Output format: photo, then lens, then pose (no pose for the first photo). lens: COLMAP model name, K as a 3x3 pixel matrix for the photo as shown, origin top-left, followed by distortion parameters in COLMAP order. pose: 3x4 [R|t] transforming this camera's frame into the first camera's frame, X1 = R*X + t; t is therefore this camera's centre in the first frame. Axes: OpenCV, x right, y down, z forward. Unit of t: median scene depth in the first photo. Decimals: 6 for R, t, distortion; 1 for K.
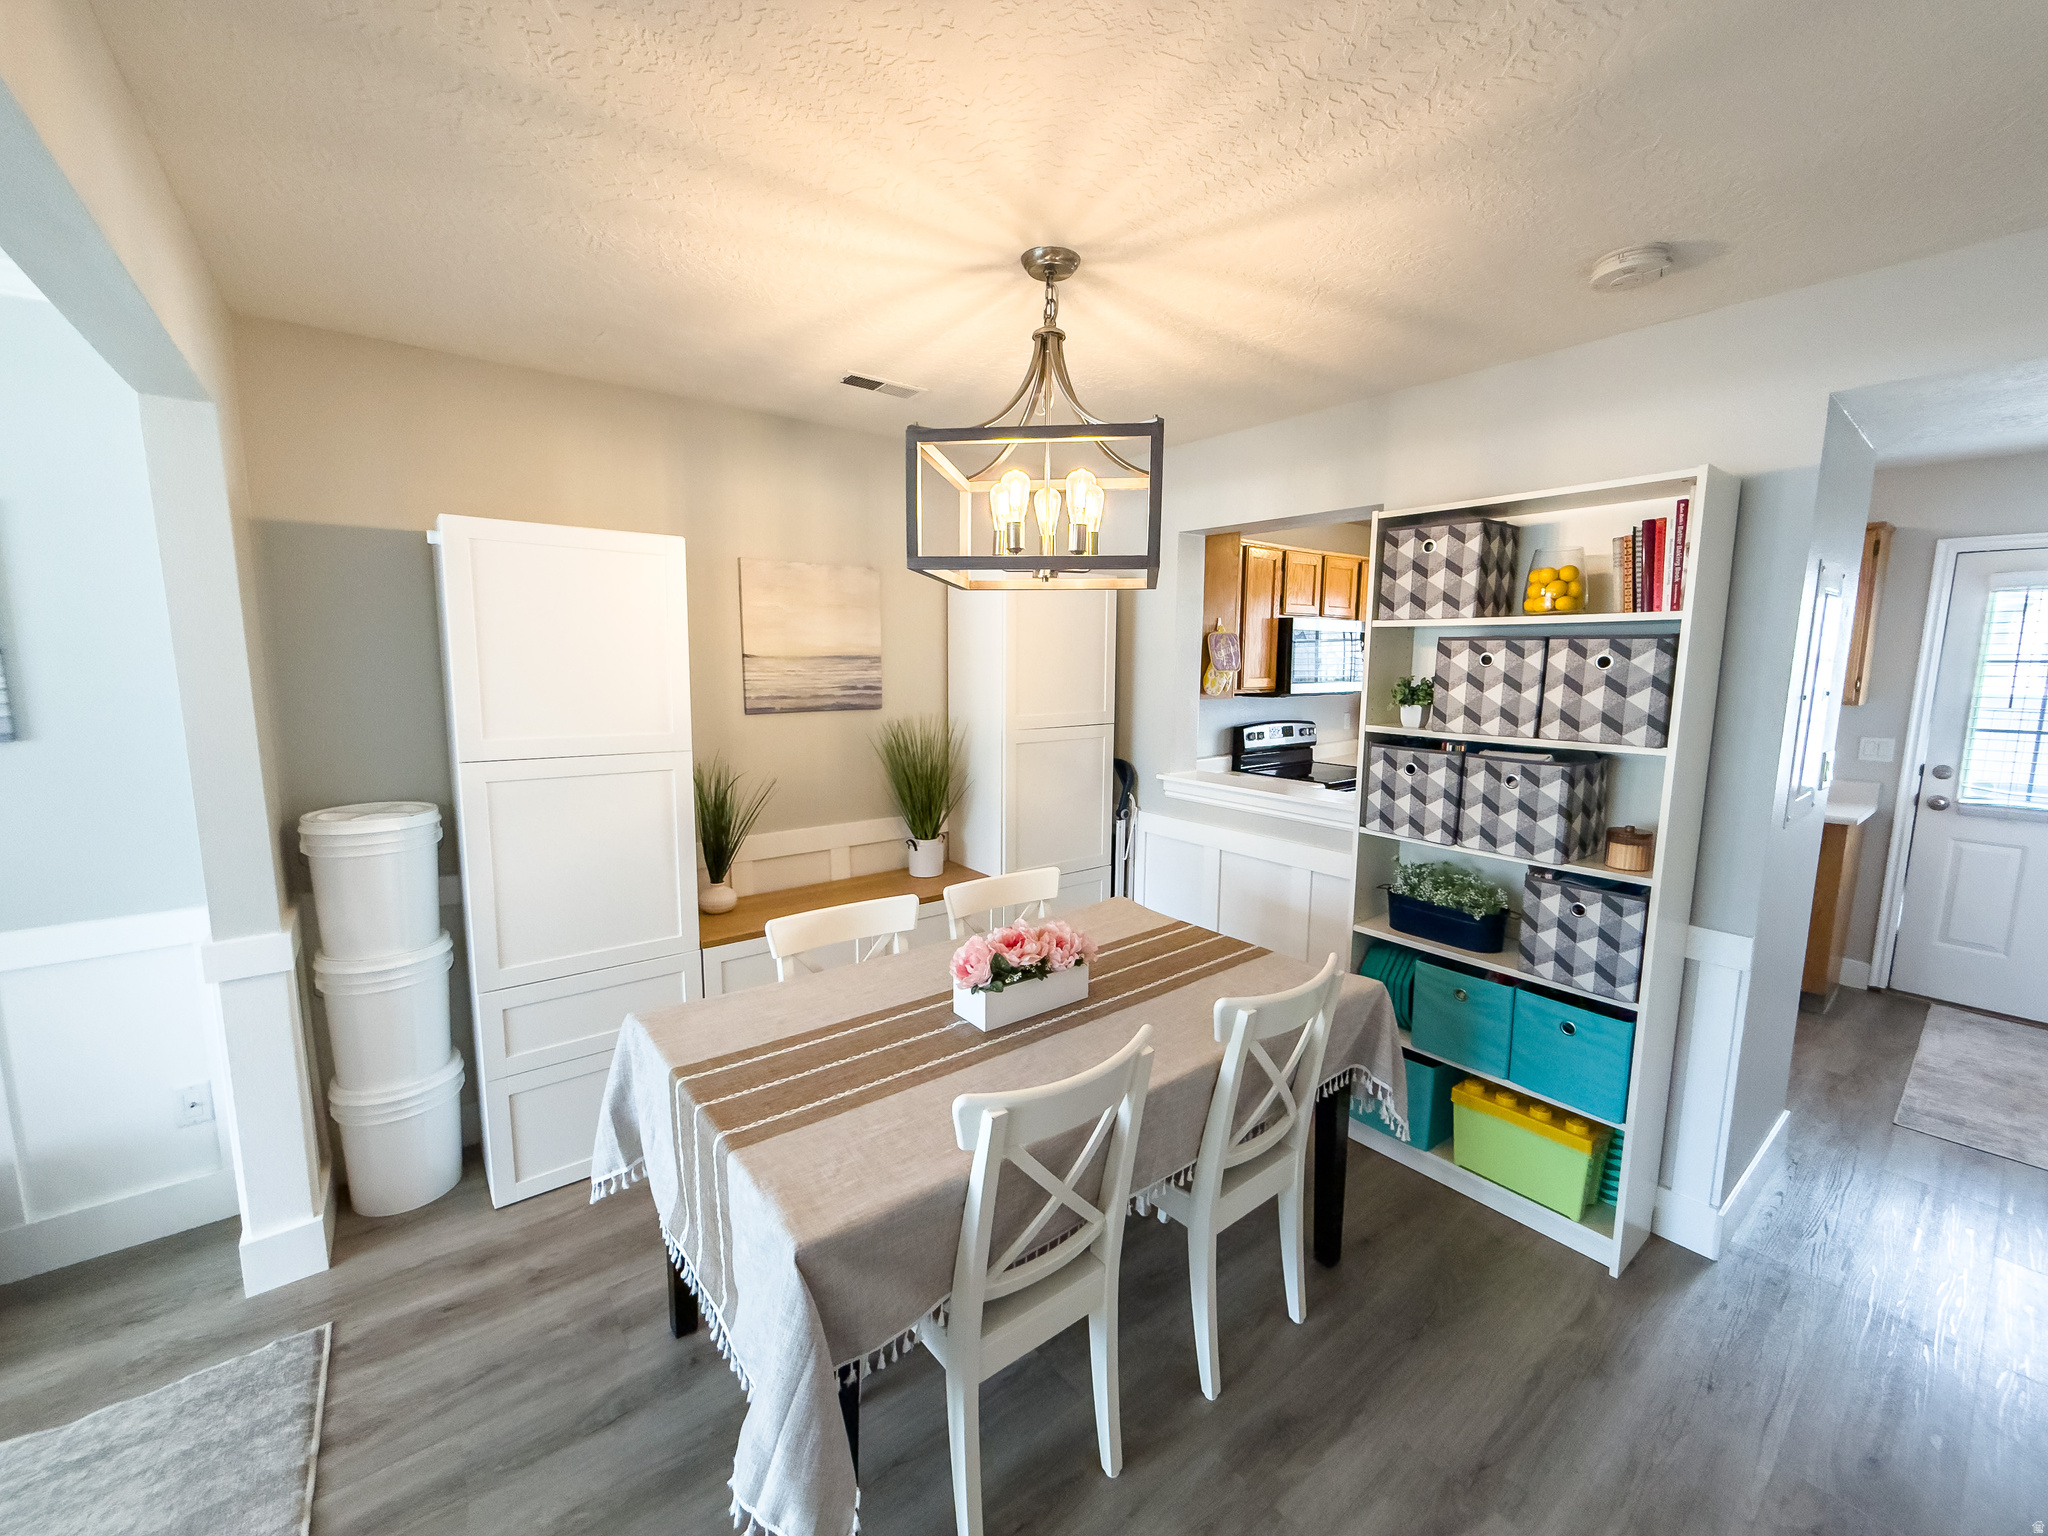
lens RADIAL K [[821.7, 0, 1020.7], [0, 821.7, 766.4], [0, 0, 1]] dist [-0.002378, 0.000504]
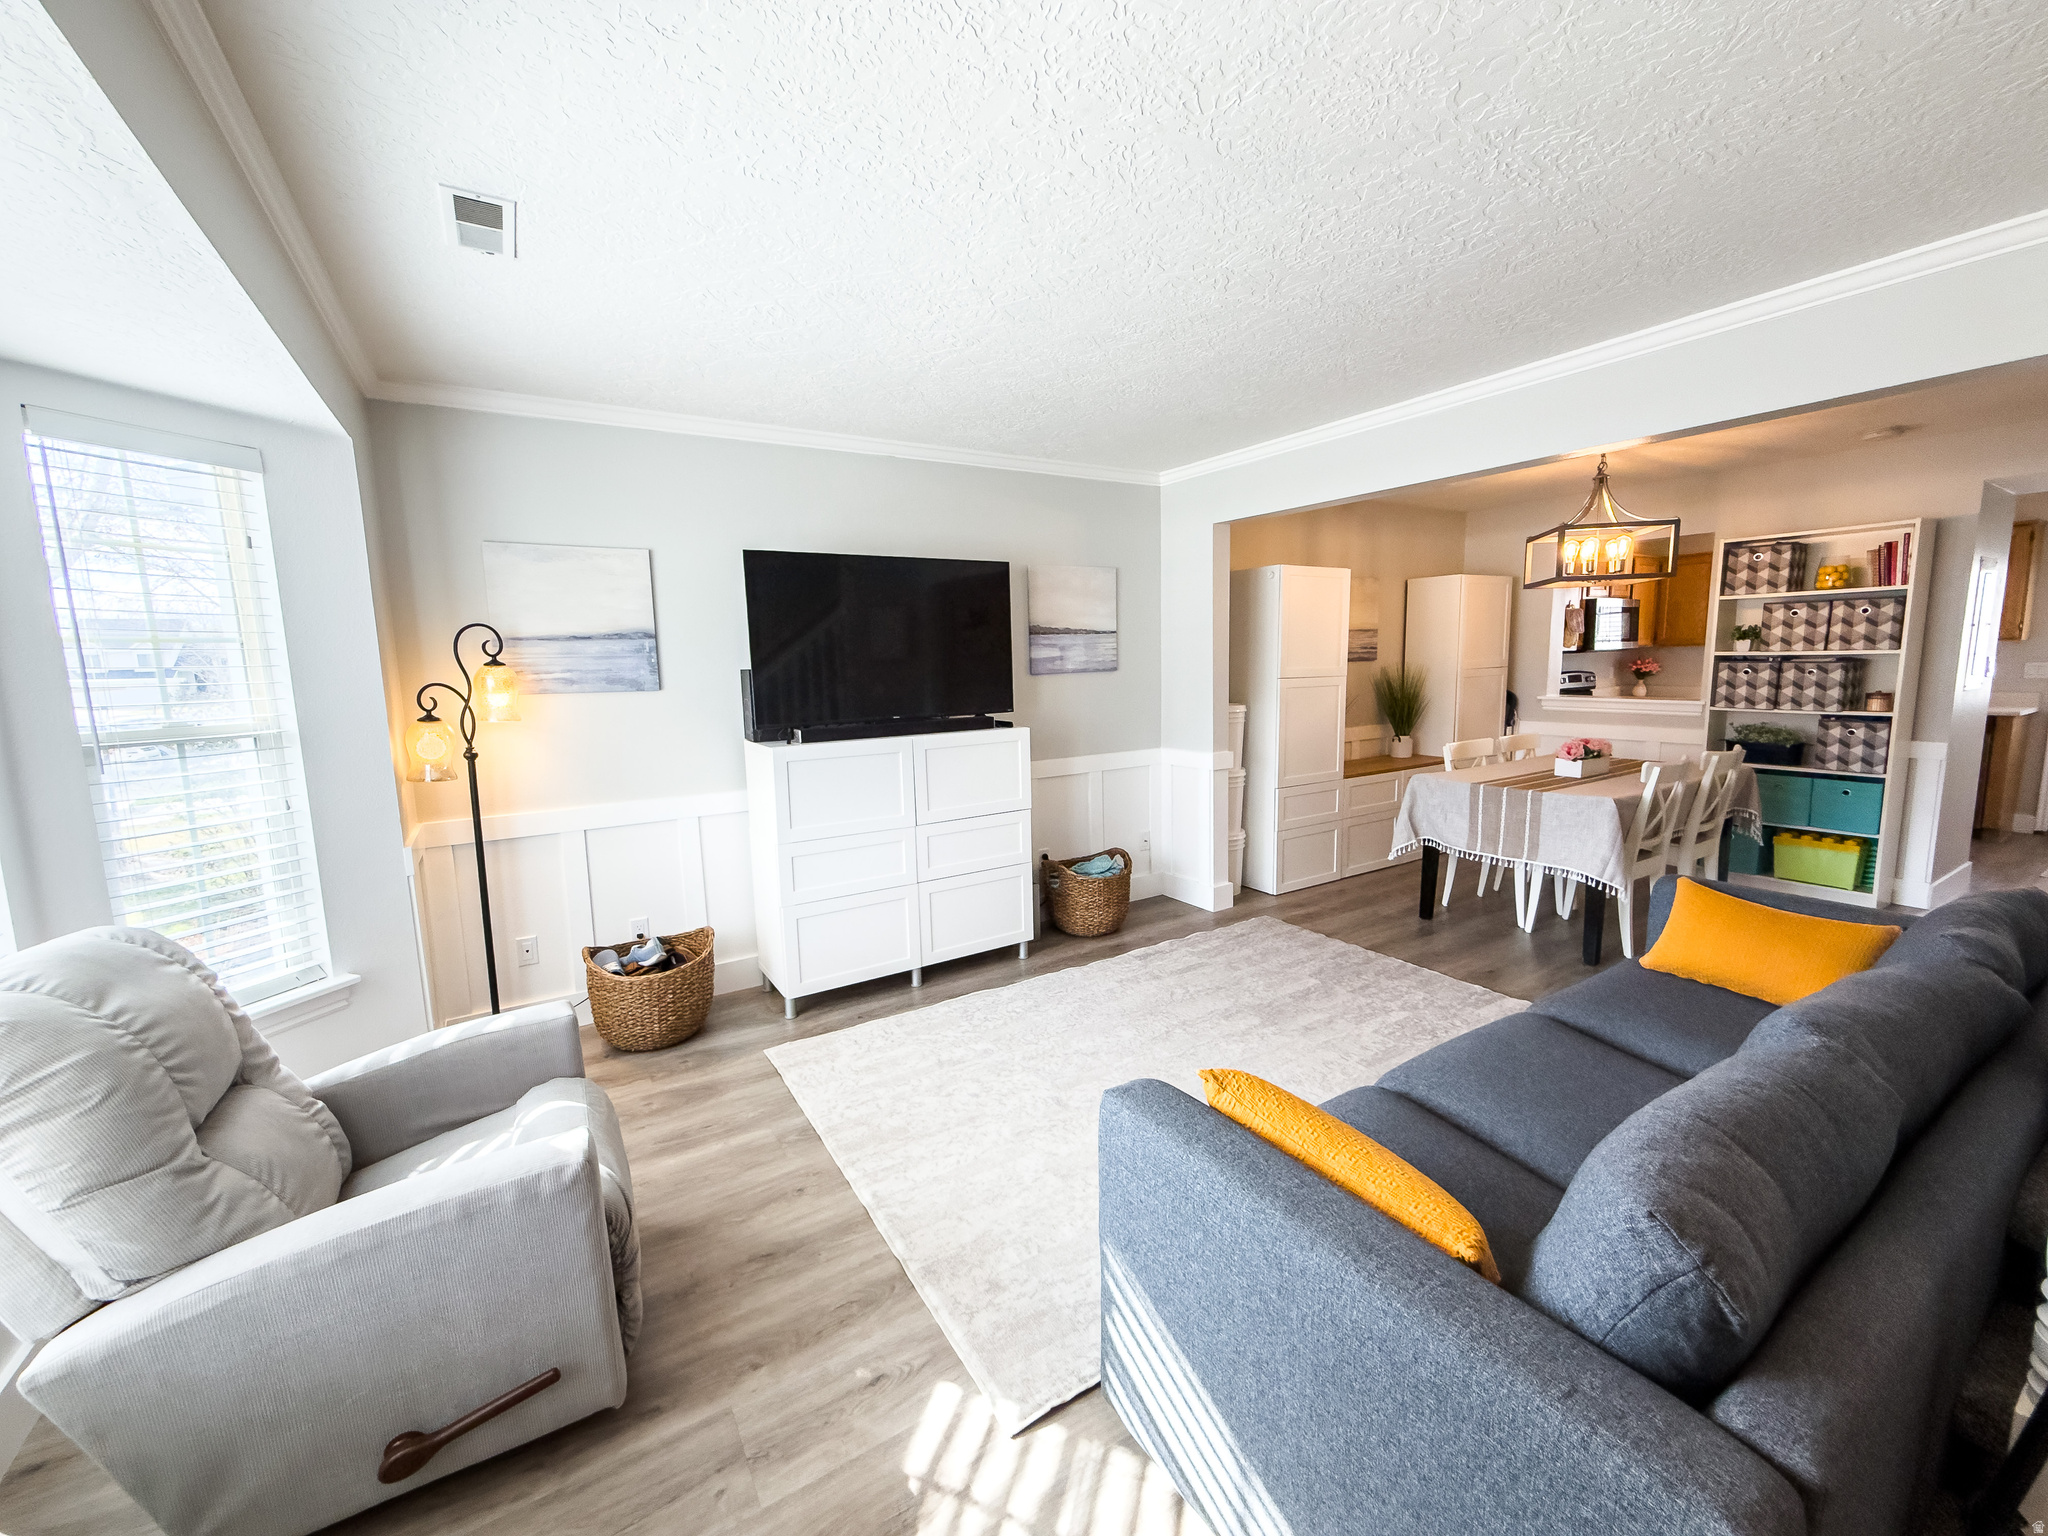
lens RADIAL K [[821.7, 0, 1022.6], [0, 821.7, 766.7], [0, 0, 1]] dist [-0.002378, 0.000504]
pose [[0.993447, -0.017866, -0.112888, -1.127105], [0.018151, 0.999834, 0.001495, 0.215546], [0.112842, -0.003535, 0.993607, -1.246891]]
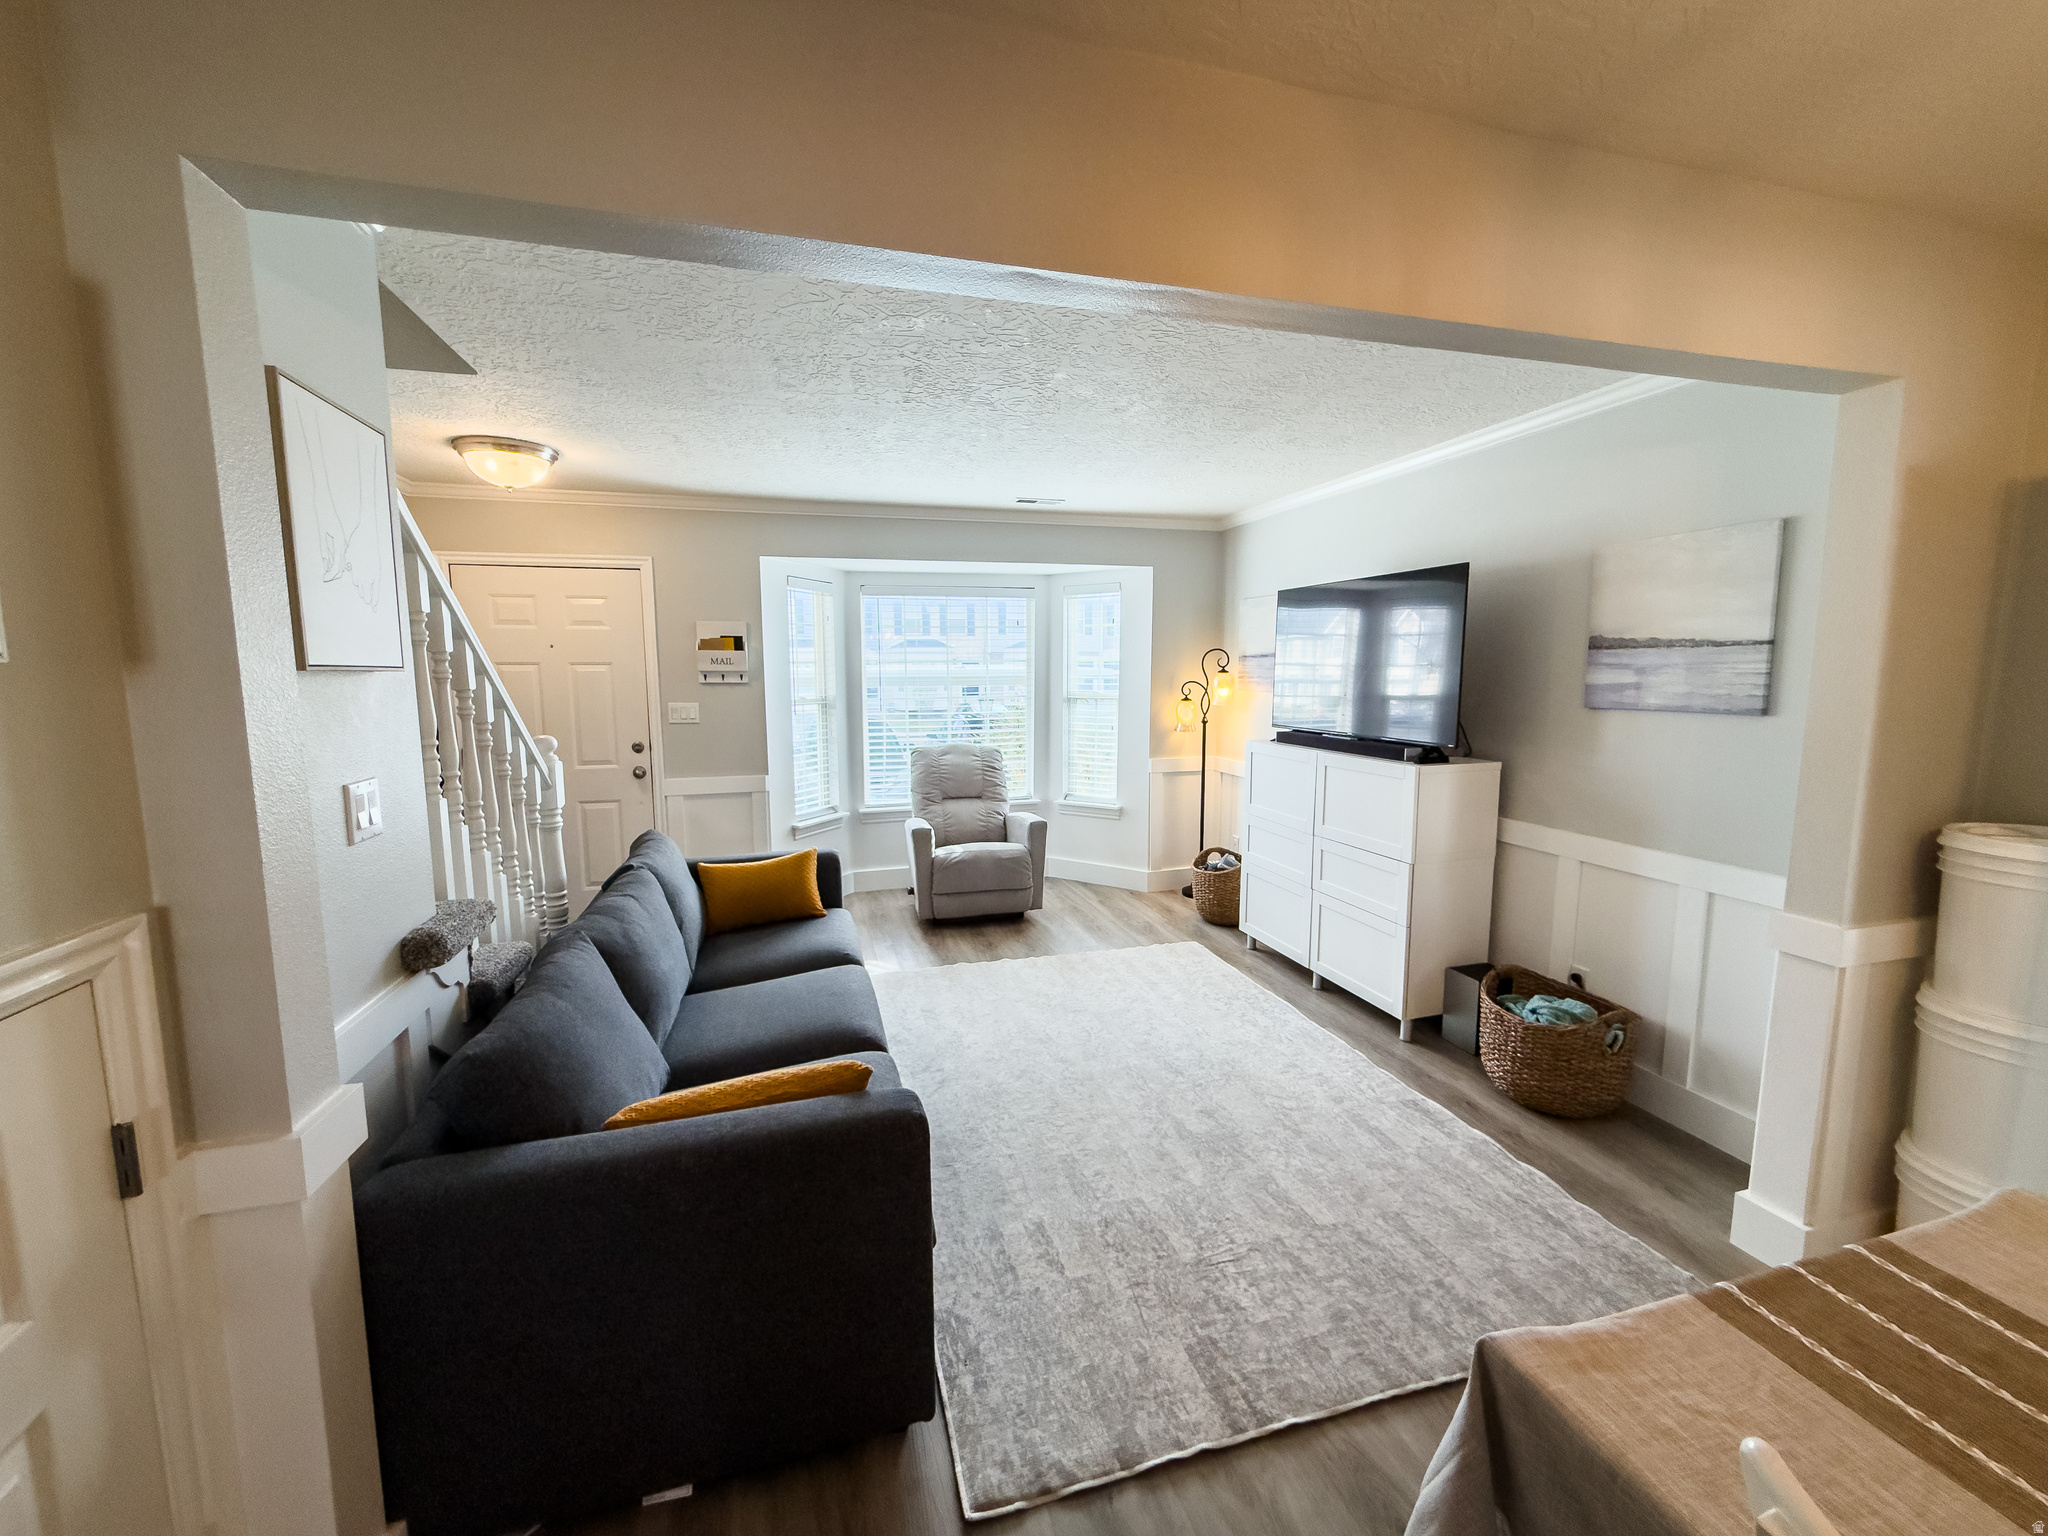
lens RADIAL K [[821.7, 0, 1021.7], [0, 821.7, 764.4], [0, 0, 1]] dist [-0.002378, 0.000504]
pose [[-0.380455, 0.103244, -0.919018, 0.303759], [-0.121561, 0.979543, 0.160367, -0.019669], [0.916775, 0.172729, -0.360122, 0.401513]]
